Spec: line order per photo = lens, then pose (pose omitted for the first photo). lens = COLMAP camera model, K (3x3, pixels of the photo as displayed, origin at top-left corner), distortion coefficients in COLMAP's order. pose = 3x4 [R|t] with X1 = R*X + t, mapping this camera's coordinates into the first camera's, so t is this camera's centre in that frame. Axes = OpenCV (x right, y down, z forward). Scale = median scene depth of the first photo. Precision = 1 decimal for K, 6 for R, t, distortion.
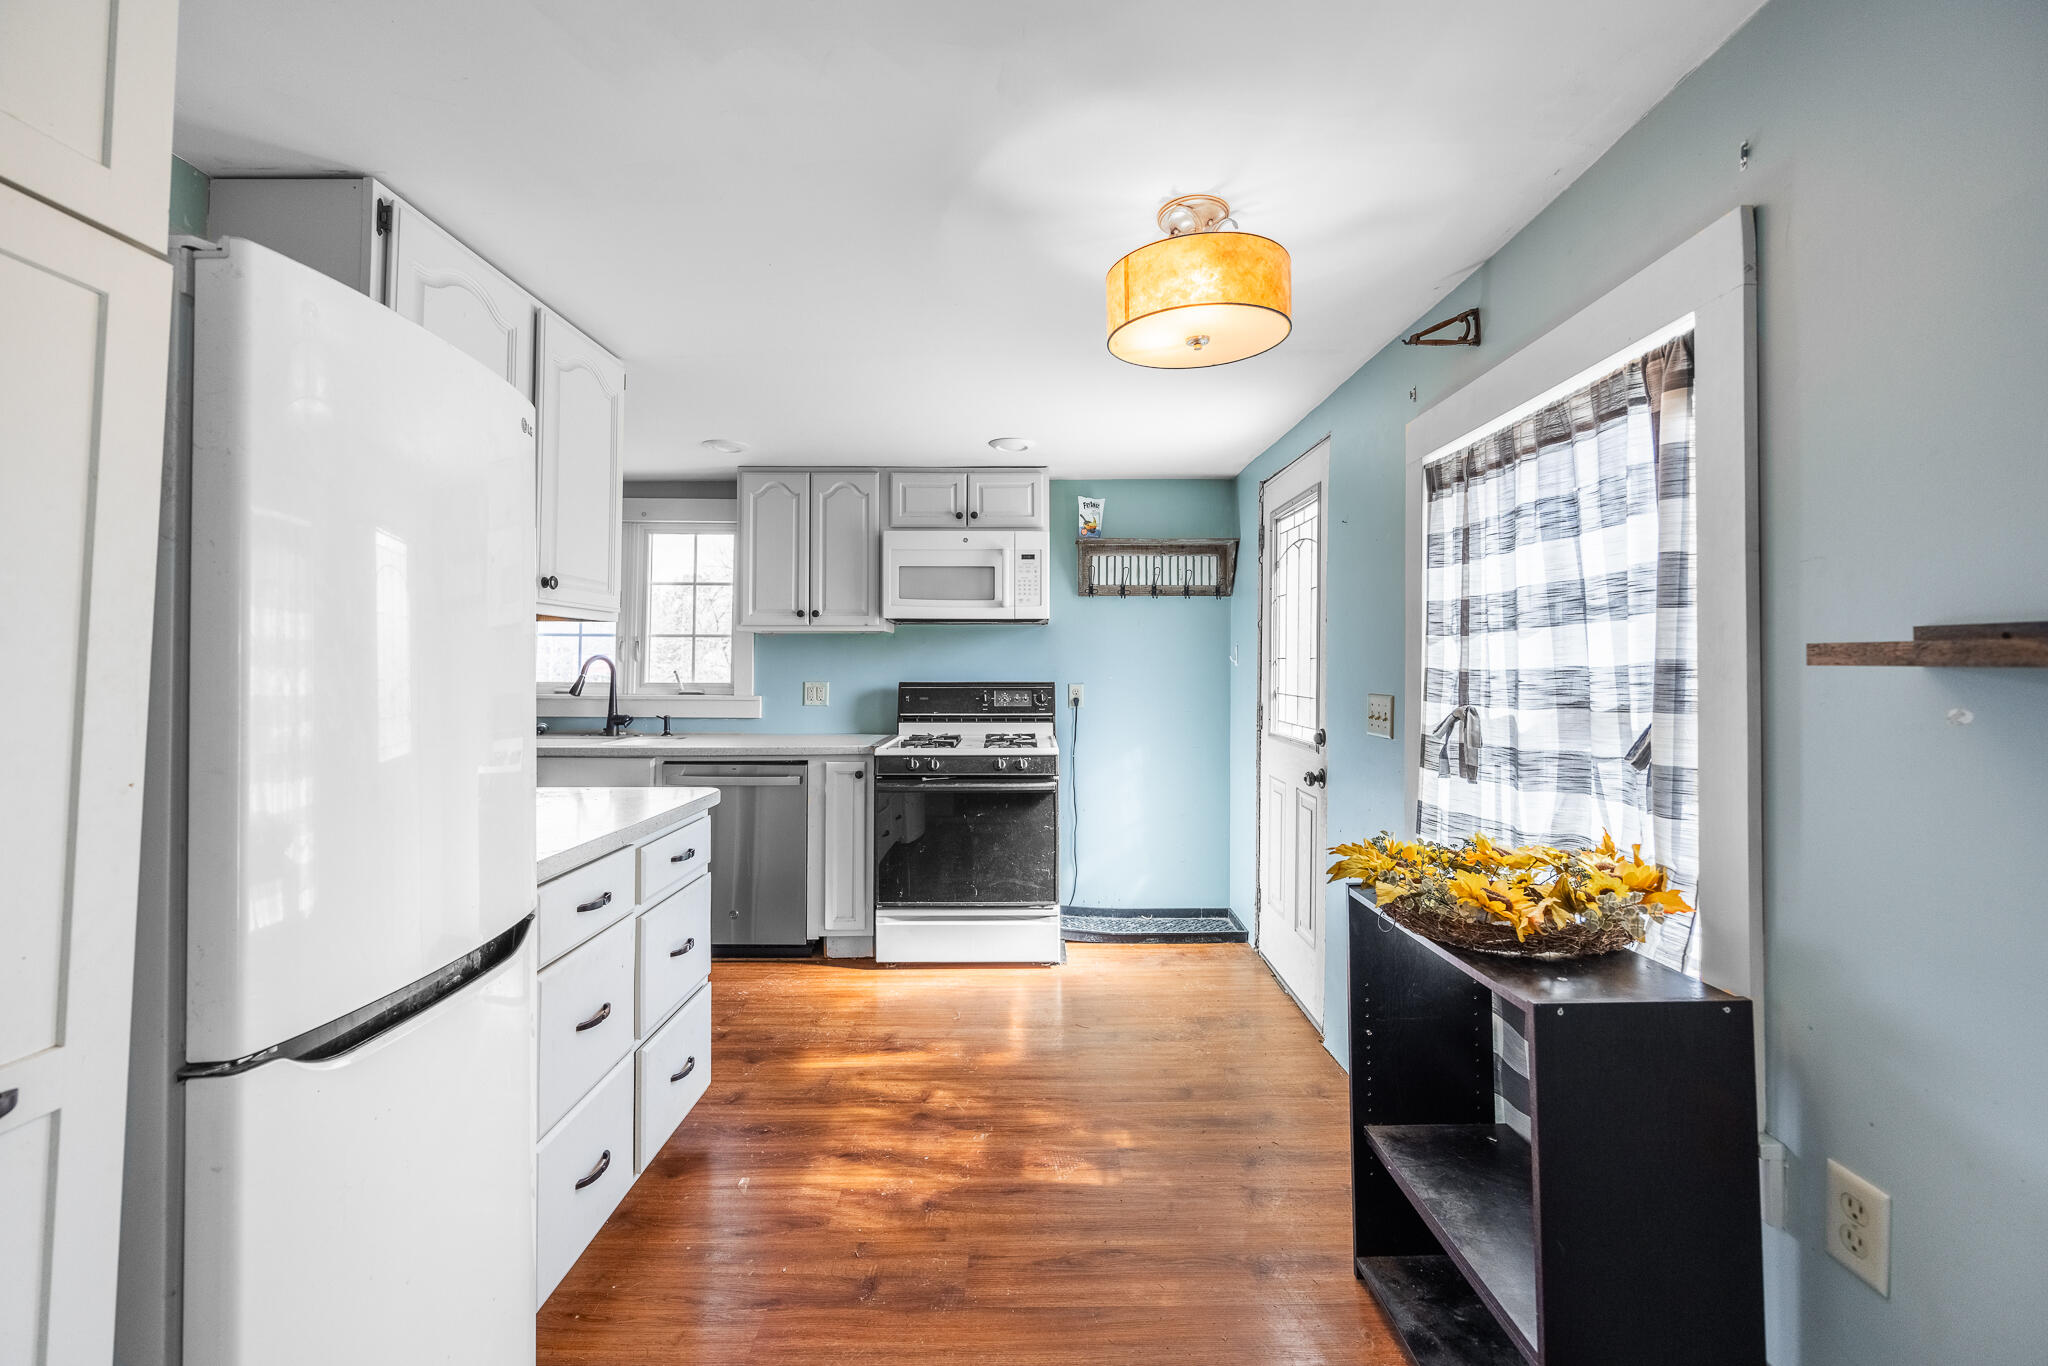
lens RADIAL K [[812.9, 0, 1024.0], [0, 812.9, 683.0], [0, 0, 1]] dist [-0.000397, -0.000610]
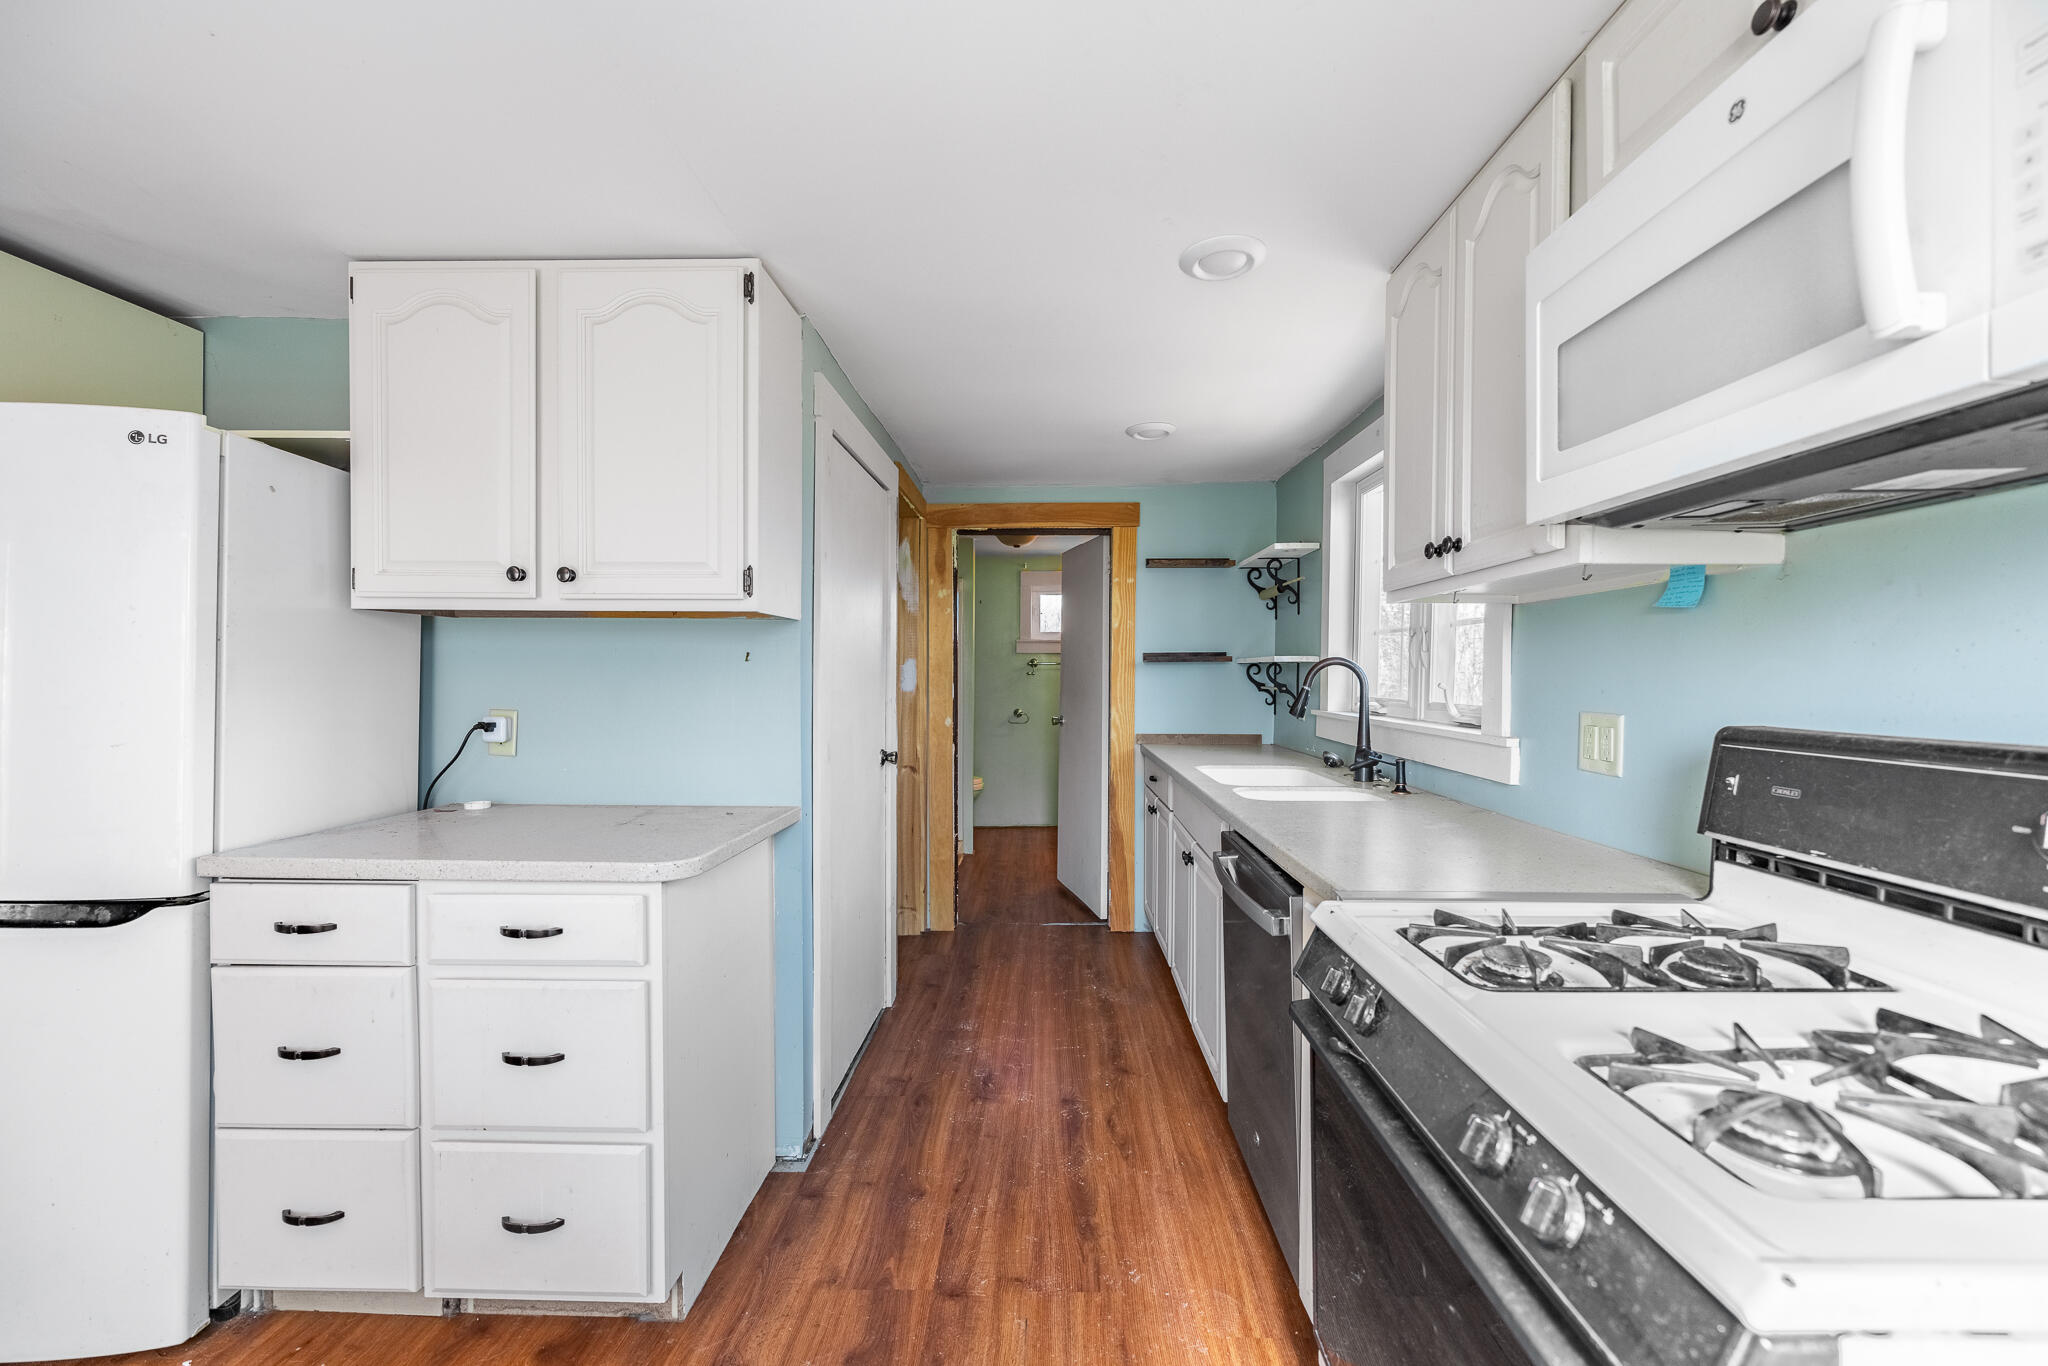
lens RADIAL K [[778.0, 0, 1024.0], [0, 778.0, 683.0], [0, 0, 1]] dist [-0.001683, -0.000252]
pose [[-0.022671, 0.015323, -0.999626, 0.136540], [-0.021369, 0.999647, 0.015808, -0.016821], [0.999515, 0.021720, -0.022335, 0.752792]]
